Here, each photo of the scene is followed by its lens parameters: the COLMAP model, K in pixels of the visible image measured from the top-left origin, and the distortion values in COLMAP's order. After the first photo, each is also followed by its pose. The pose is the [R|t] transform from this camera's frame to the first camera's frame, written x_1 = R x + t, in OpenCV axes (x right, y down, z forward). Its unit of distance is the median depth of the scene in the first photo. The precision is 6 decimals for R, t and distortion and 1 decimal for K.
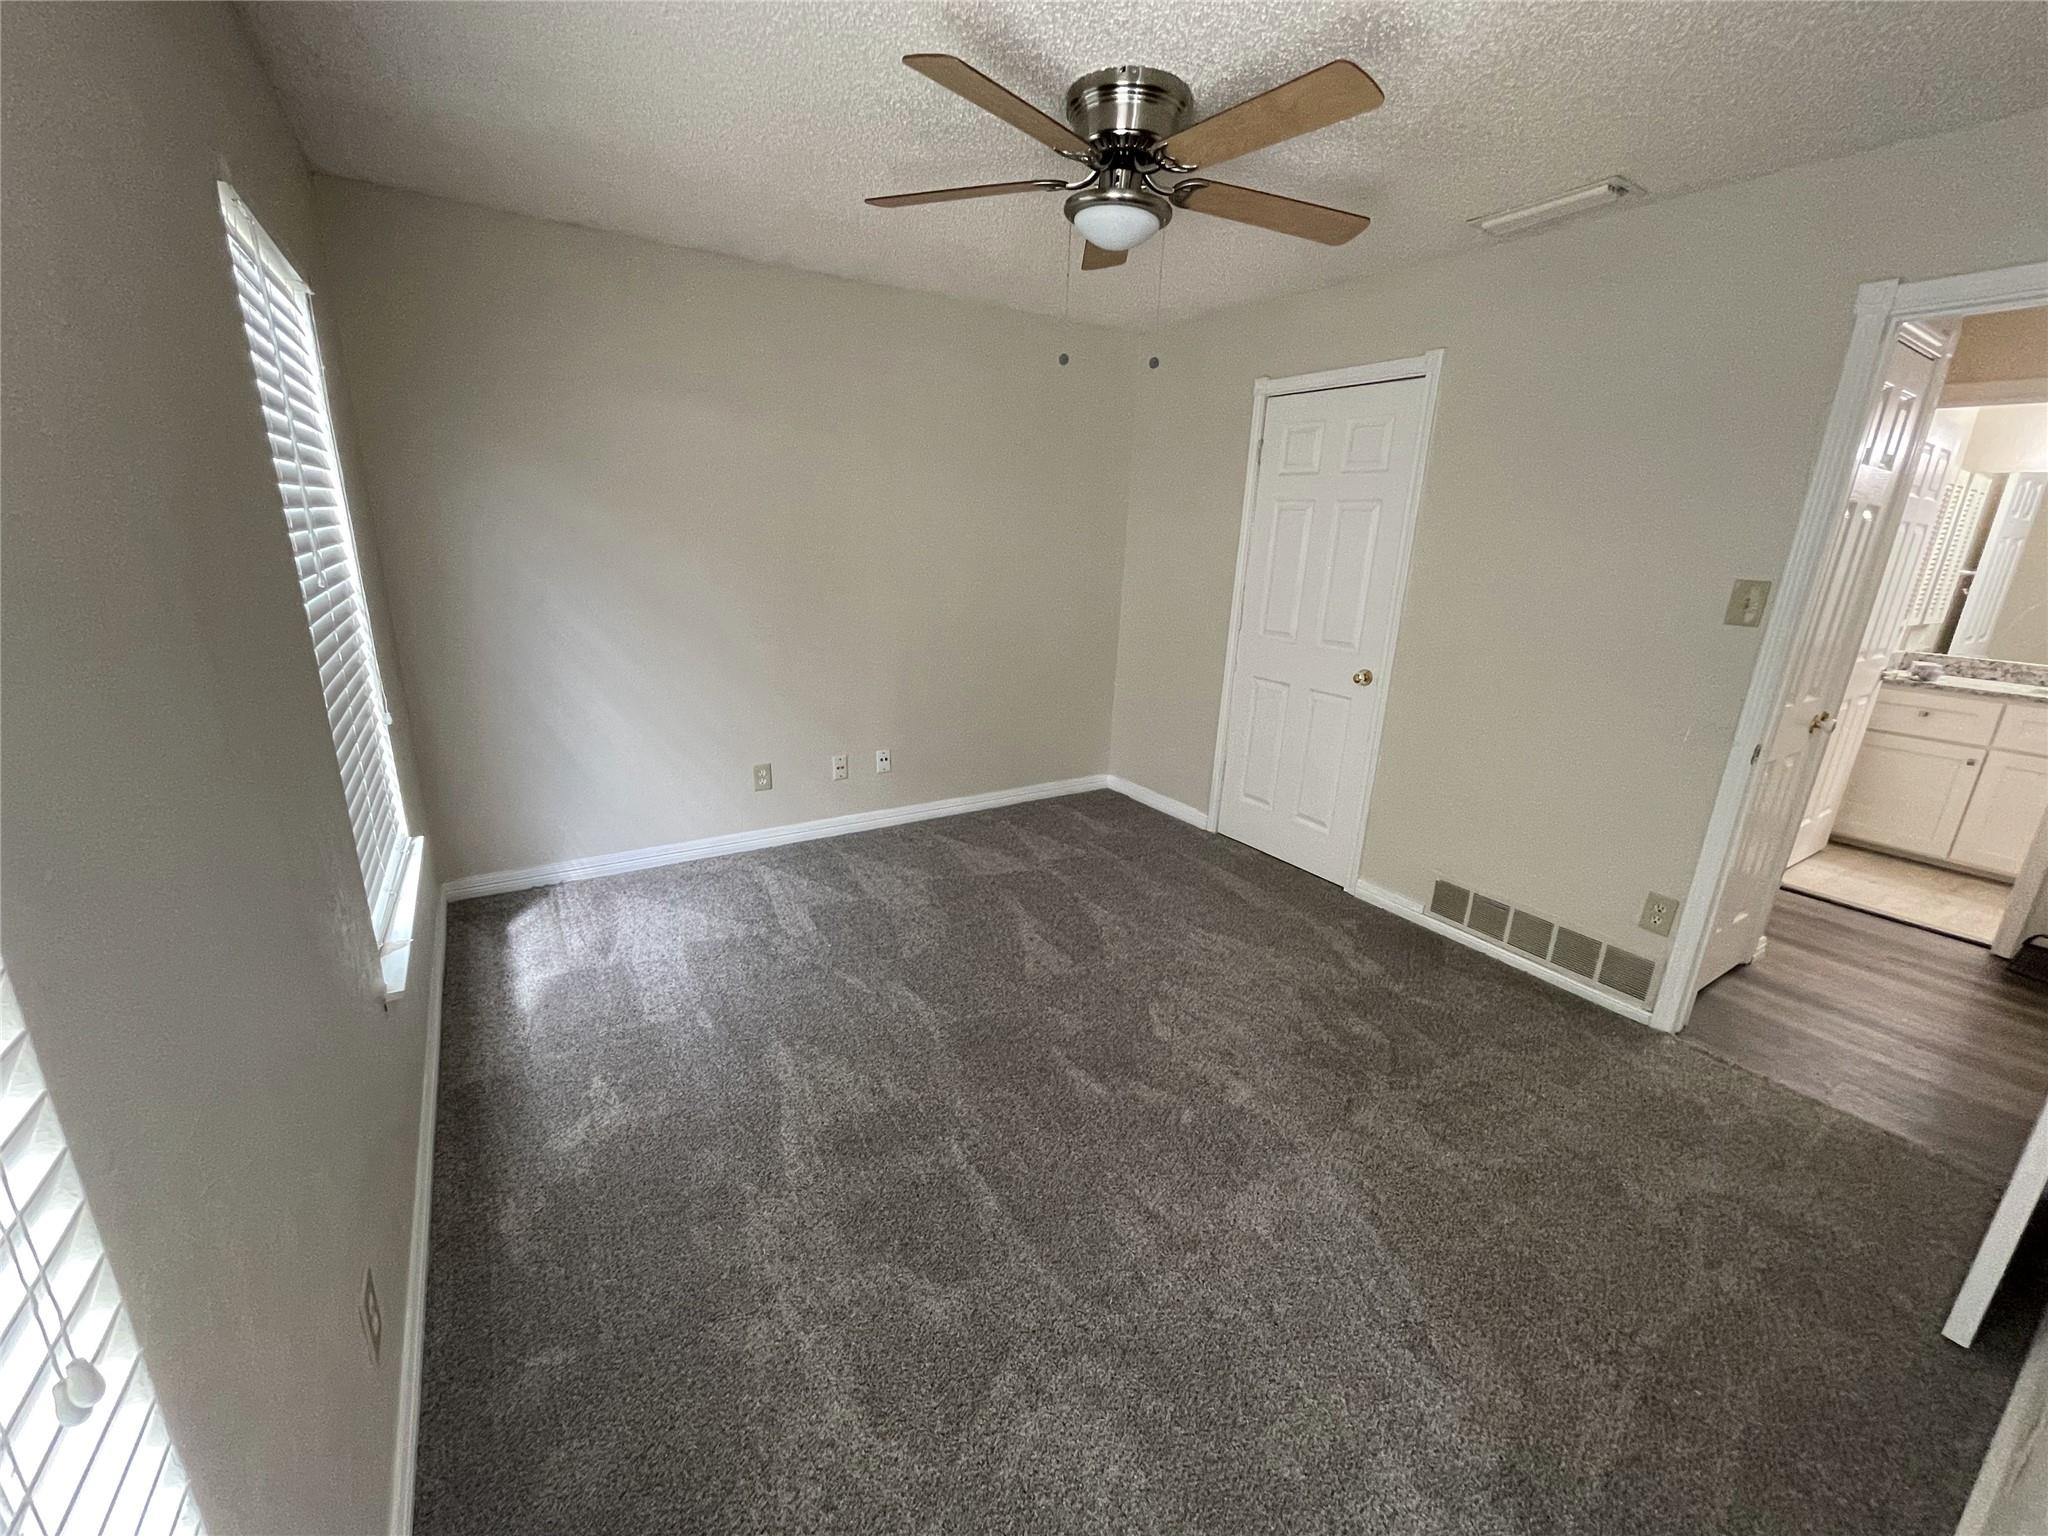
lens RADIAL K [[826.6, 0, 1017.5], [0, 826.6, 763.6], [0, 0, 1]] dist [-0.000185, -0.000249]
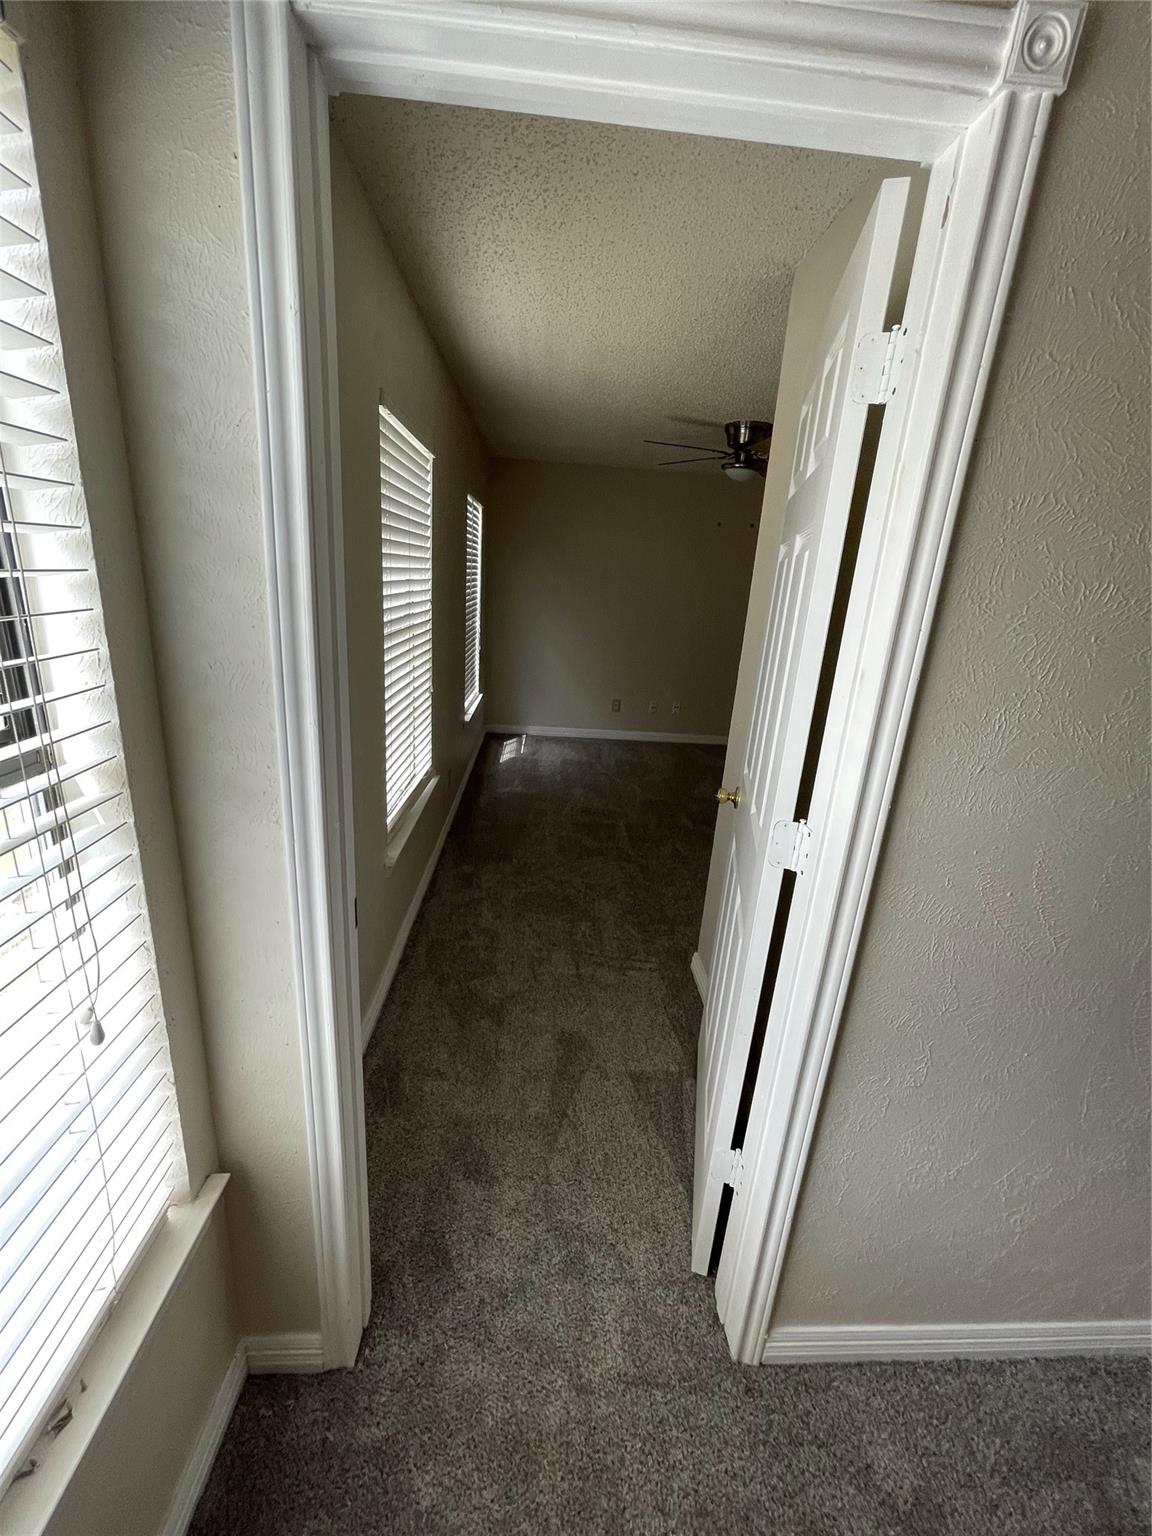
lens RADIAL K [[619.9, 0, 582.0], [0, 619.9, 767.9], [0, 0, 1]] dist [-0.000185, -0.000249]
pose [[0.872193, 0.181059, -0.454419, 0.631508], [-0.183686, 0.982219, 0.038797, 0.222226], [0.453364, 0.049632, 0.889943, -0.769124]]
